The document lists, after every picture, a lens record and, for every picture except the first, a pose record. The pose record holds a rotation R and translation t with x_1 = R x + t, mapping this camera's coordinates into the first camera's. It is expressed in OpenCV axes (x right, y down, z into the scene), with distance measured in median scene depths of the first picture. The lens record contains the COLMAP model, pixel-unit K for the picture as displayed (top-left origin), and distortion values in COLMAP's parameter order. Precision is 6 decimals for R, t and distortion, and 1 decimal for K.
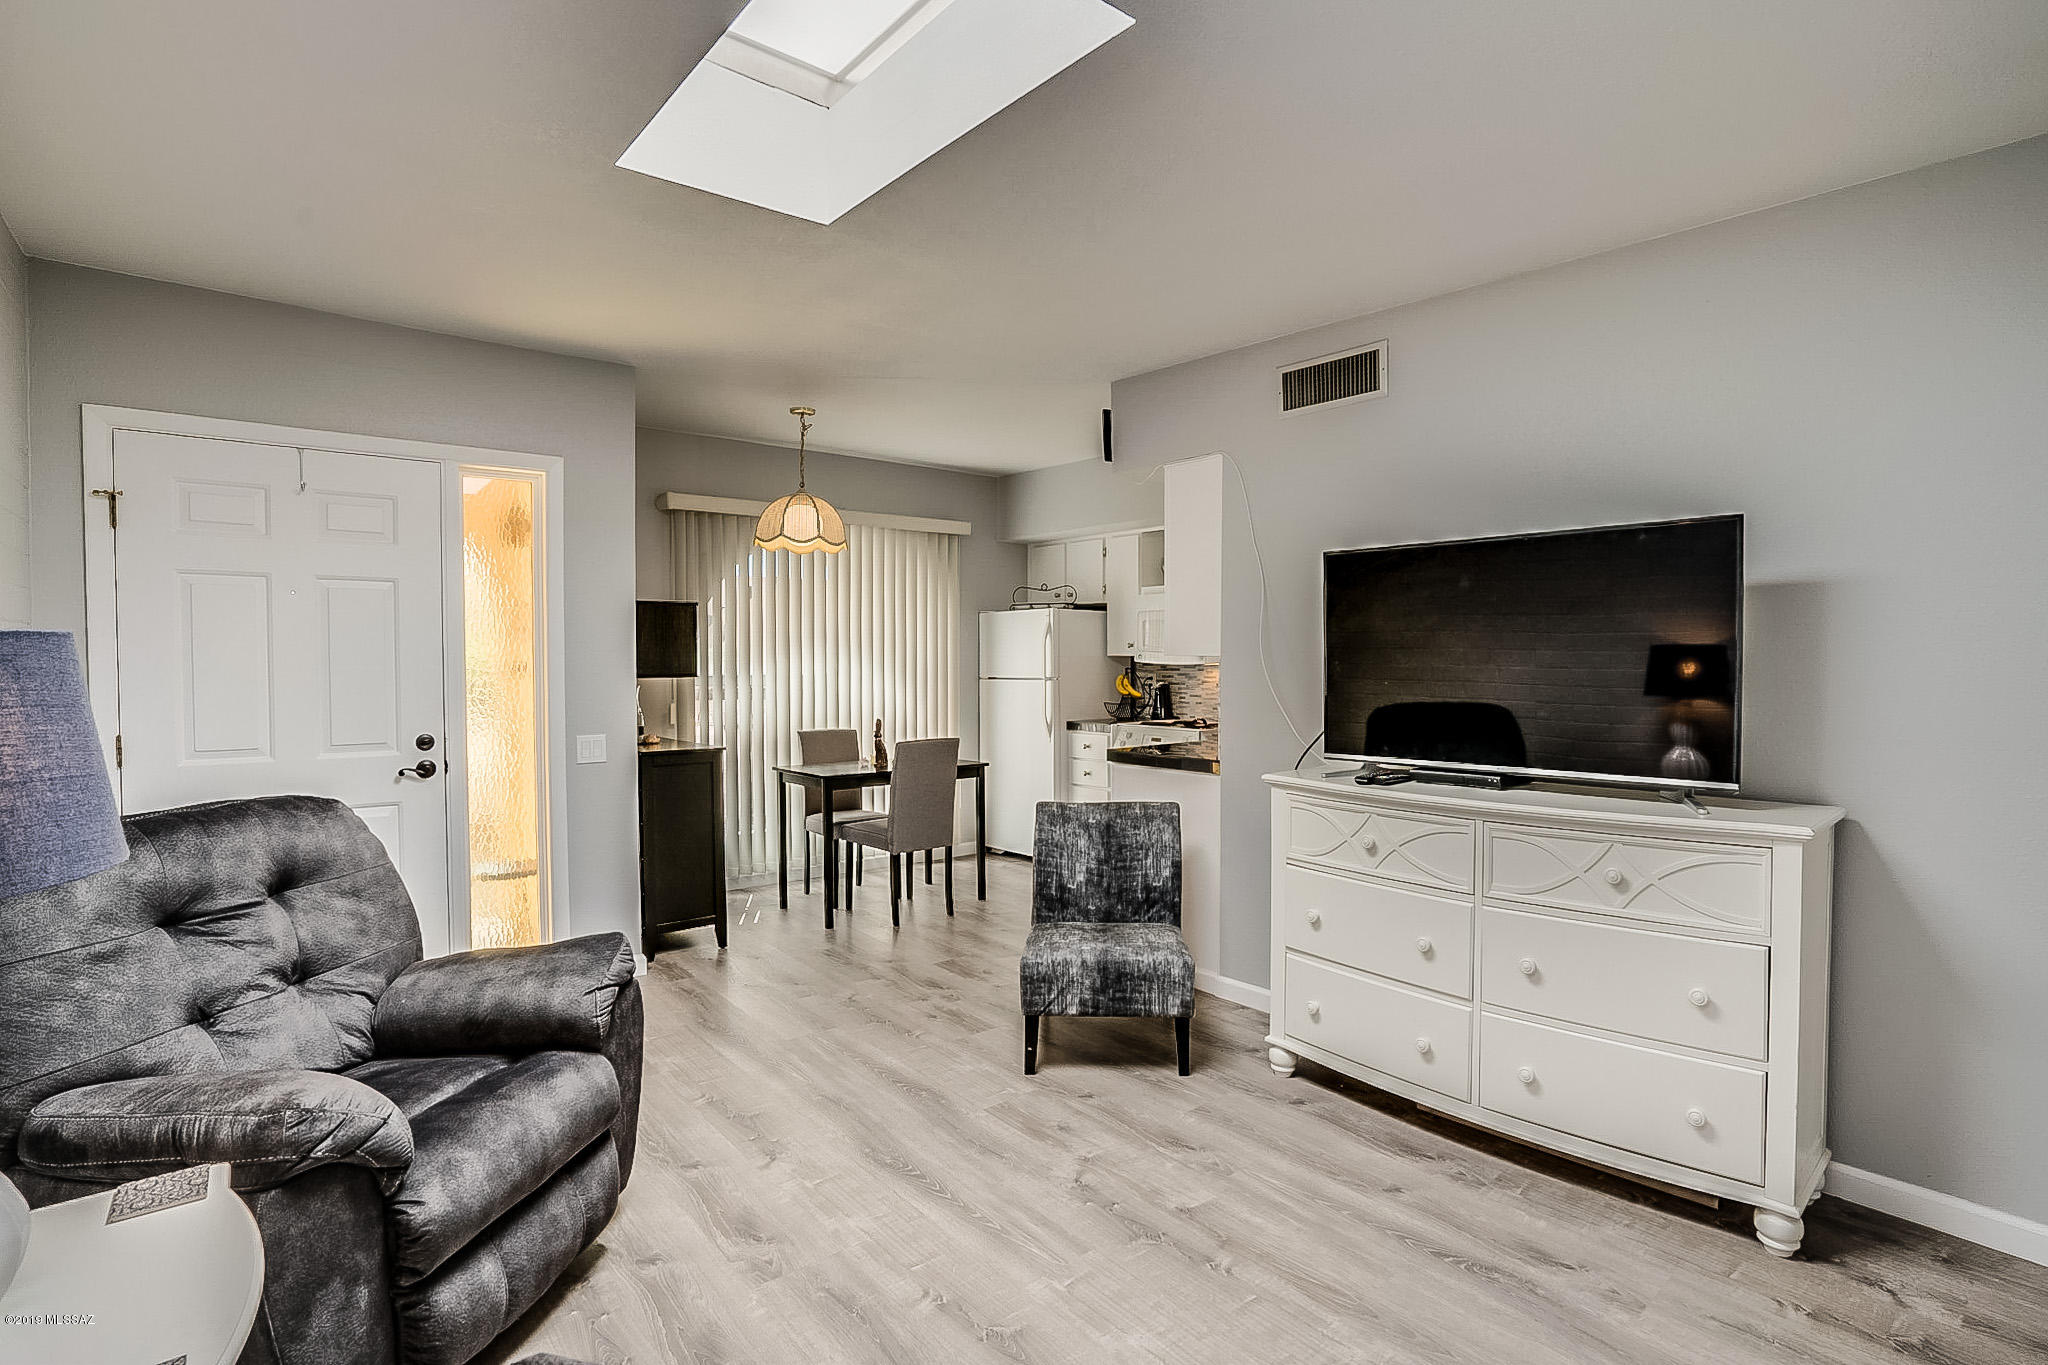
lens RADIAL K [[1012.6, 0, 1034.8], [0, 1012.6, 681.6], [0, 0, 1]] dist [-0.002822, 0.000406]
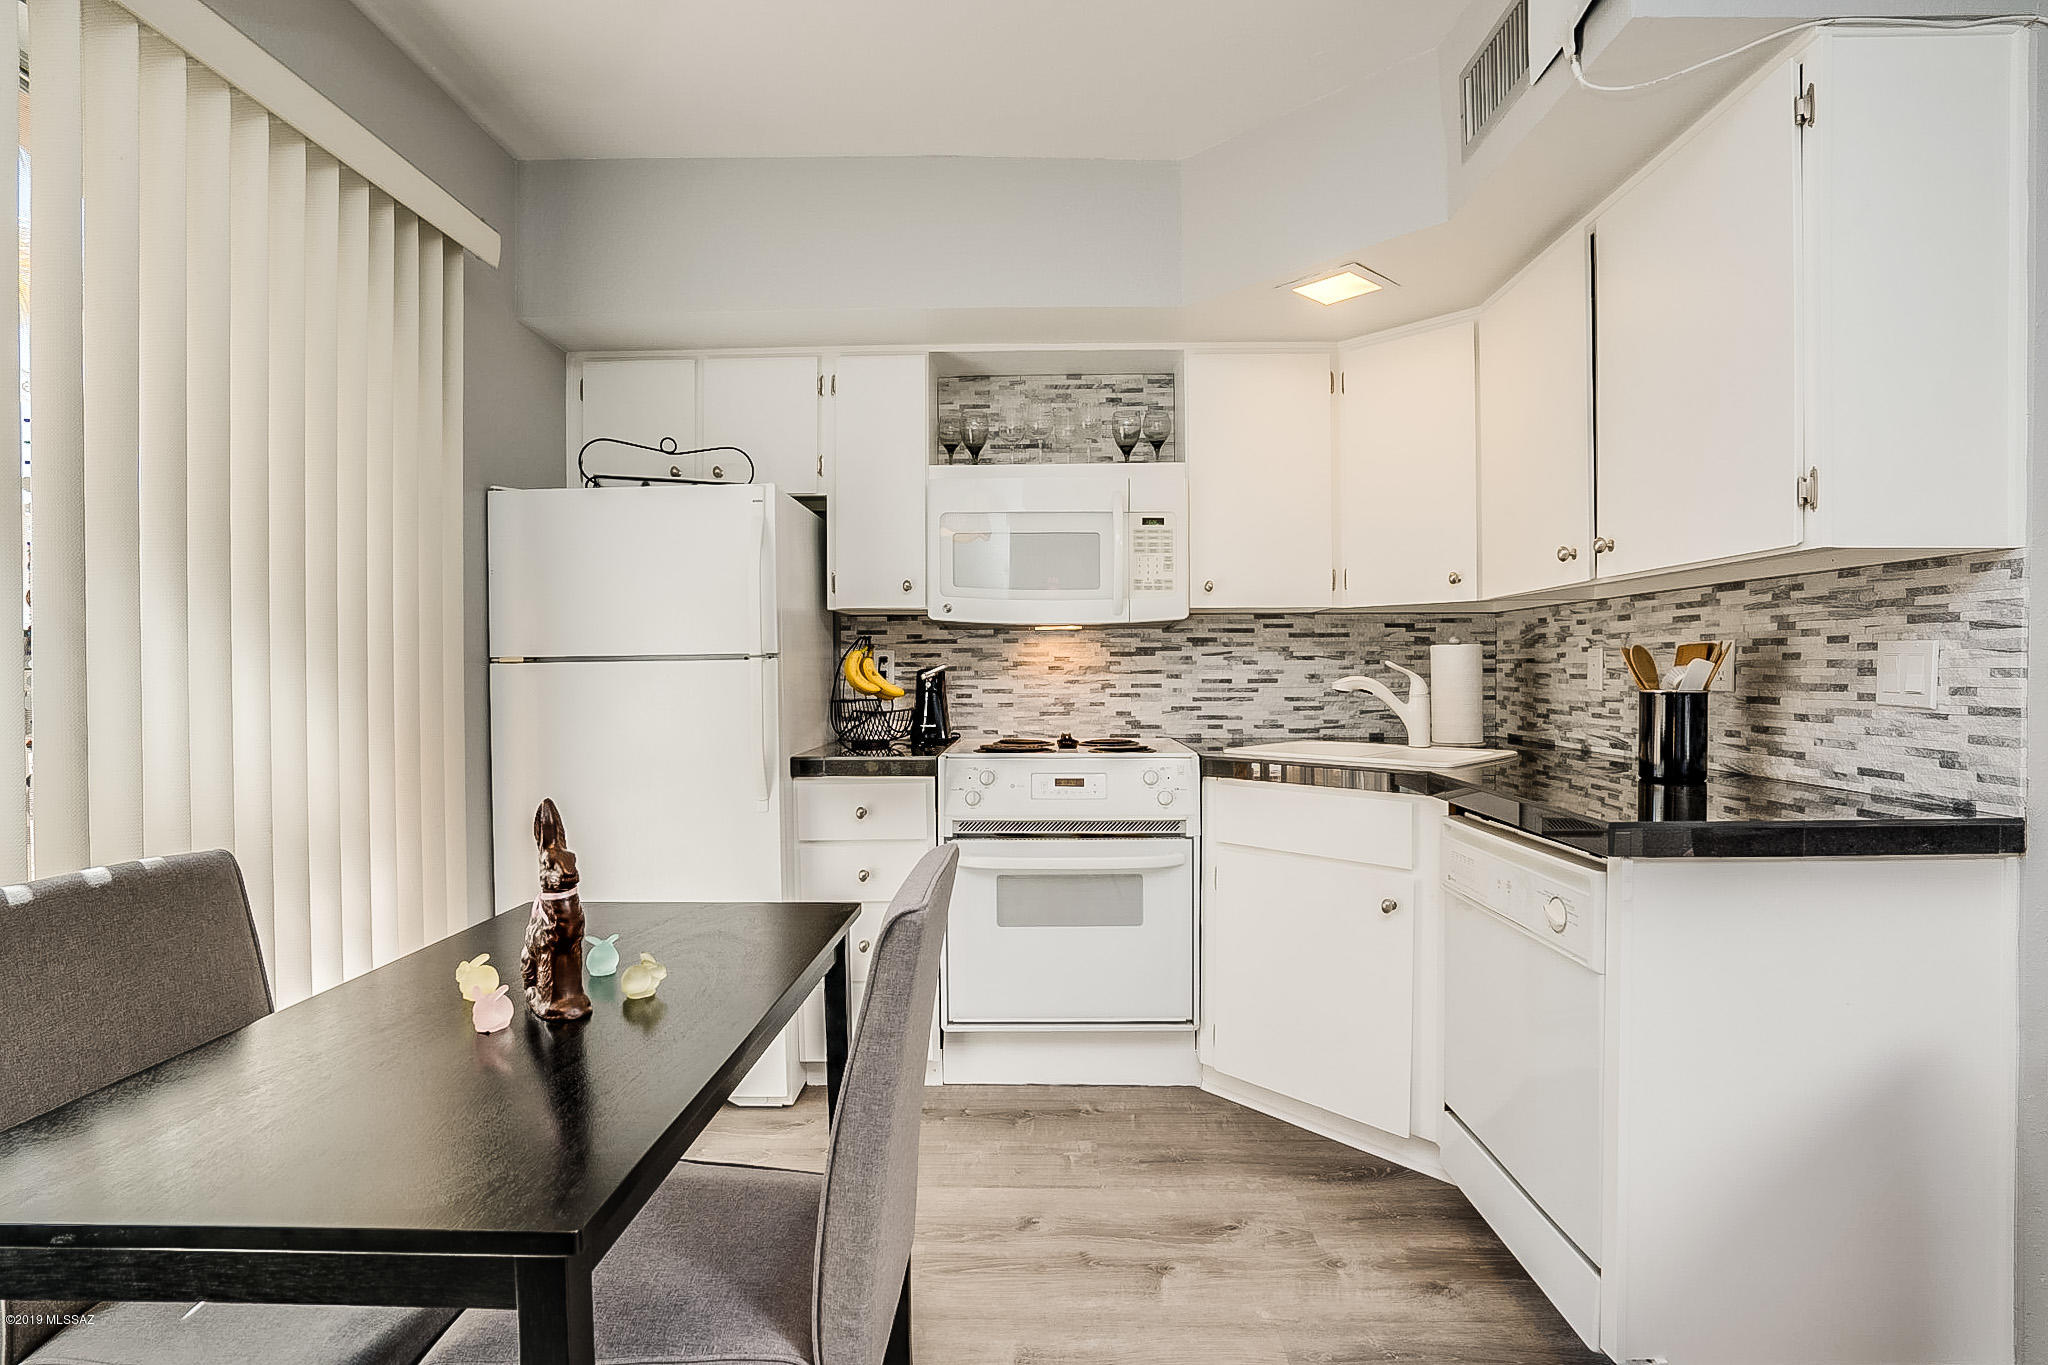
lens RADIAL K [[1012.6, 0, 1034.8], [0, 1012.6, 681.6], [0, 0, 1]] dist [-0.002822, 0.000406]
pose [[0.645617, -0.012350, 0.763562, -0.221765], [0.026412, 0.999632, -0.006164, 0.012649], [-0.763205, 0.024147, 0.645705, 0.635459]]
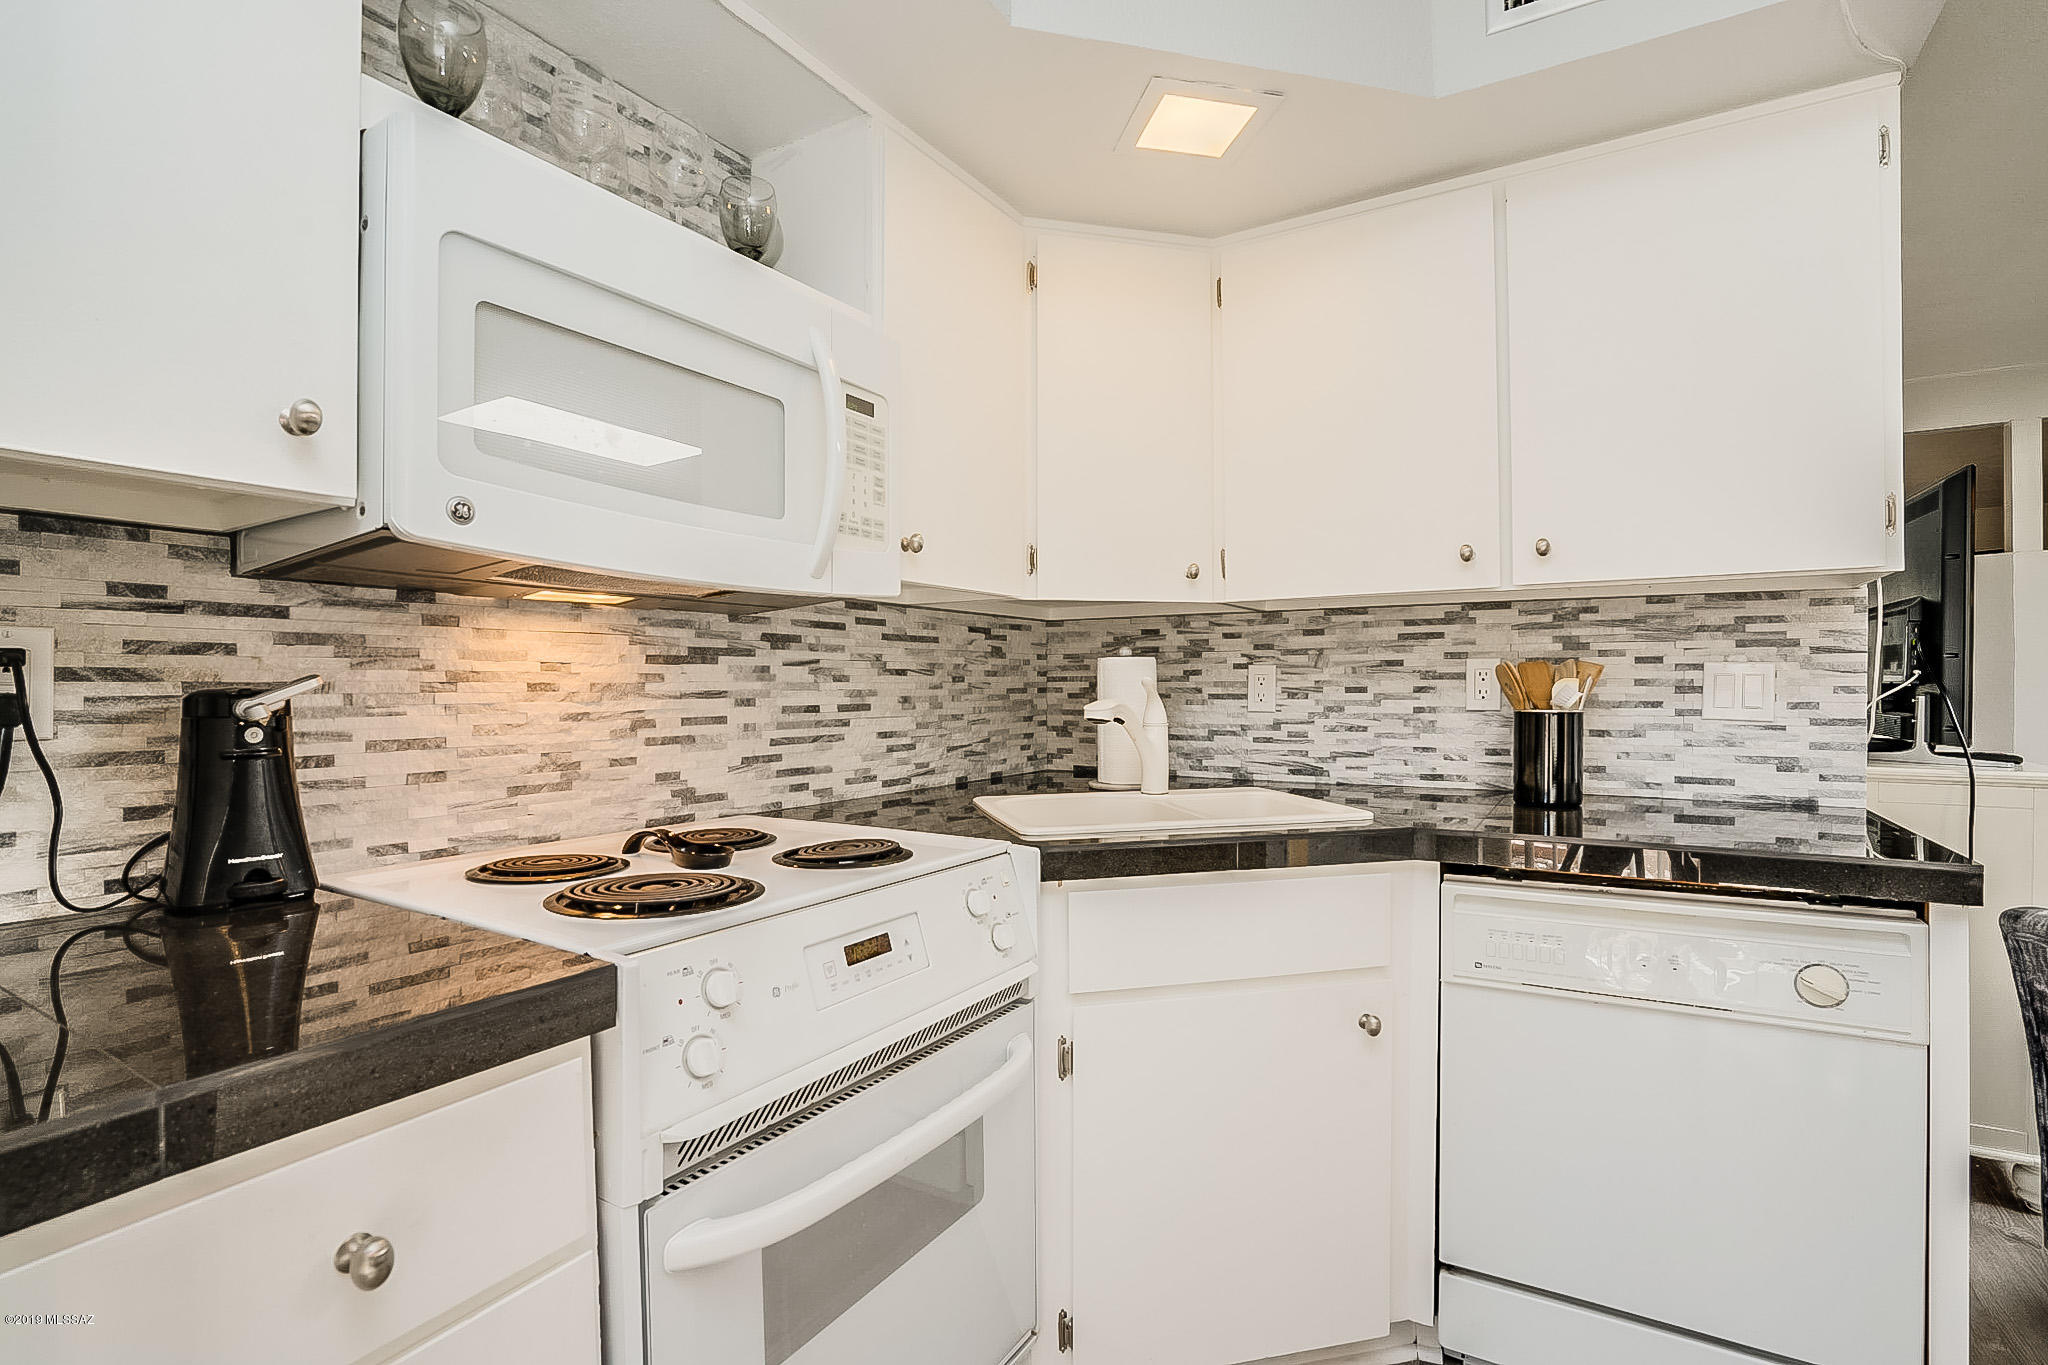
lens RADIAL K [[1012.6, 0, 1034.8], [0, 1012.6, 681.6], [0, 0, 1]] dist [-0.002822, 0.000406]
pose [[-0.358862, 0.005225, 0.933376, -0.079342], [0.030876, 0.999504, 0.006276, 0.003814], [-0.932880, 0.031071, -0.358845, 0.933782]]
